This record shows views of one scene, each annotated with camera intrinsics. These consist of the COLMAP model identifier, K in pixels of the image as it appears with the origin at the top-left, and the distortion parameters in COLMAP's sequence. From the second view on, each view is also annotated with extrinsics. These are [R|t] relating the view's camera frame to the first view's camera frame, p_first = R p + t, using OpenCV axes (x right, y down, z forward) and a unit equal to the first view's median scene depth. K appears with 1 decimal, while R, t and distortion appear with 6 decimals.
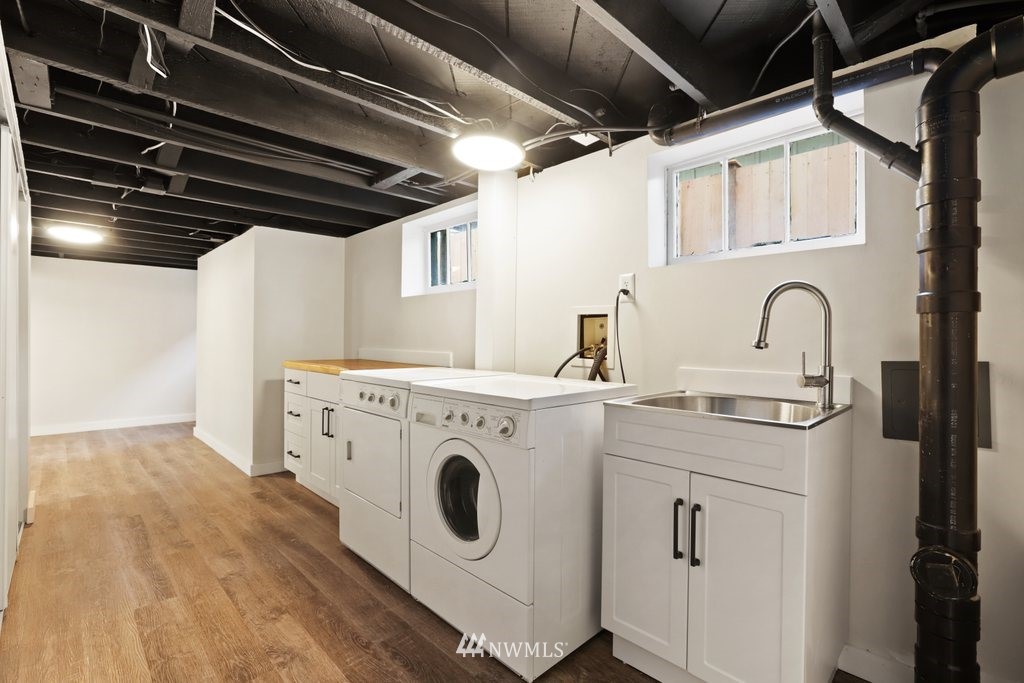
lens RADIAL K [[474.7, 0, 518.7], [0, 474.7, 342.8], [0, 0, 1]] dist [-0.002698, 0.000057]
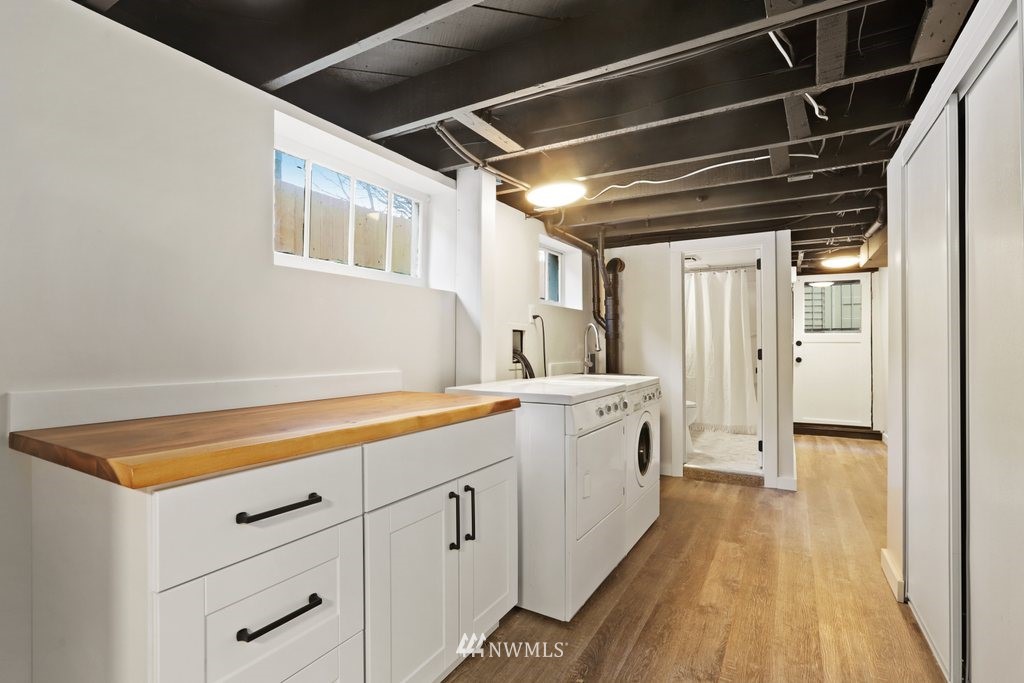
lens RADIAL K [[474.7, 0, 518.7], [0, 474.7, 342.8], [0, 0, 1]] dist [-0.002698, 0.000057]
pose [[-0.264180, 0.000772, 0.964473, -1.391234], [0.008857, 0.999959, 0.001625, -0.031783], [-0.964433, 0.008972, -0.264176, 1.638956]]
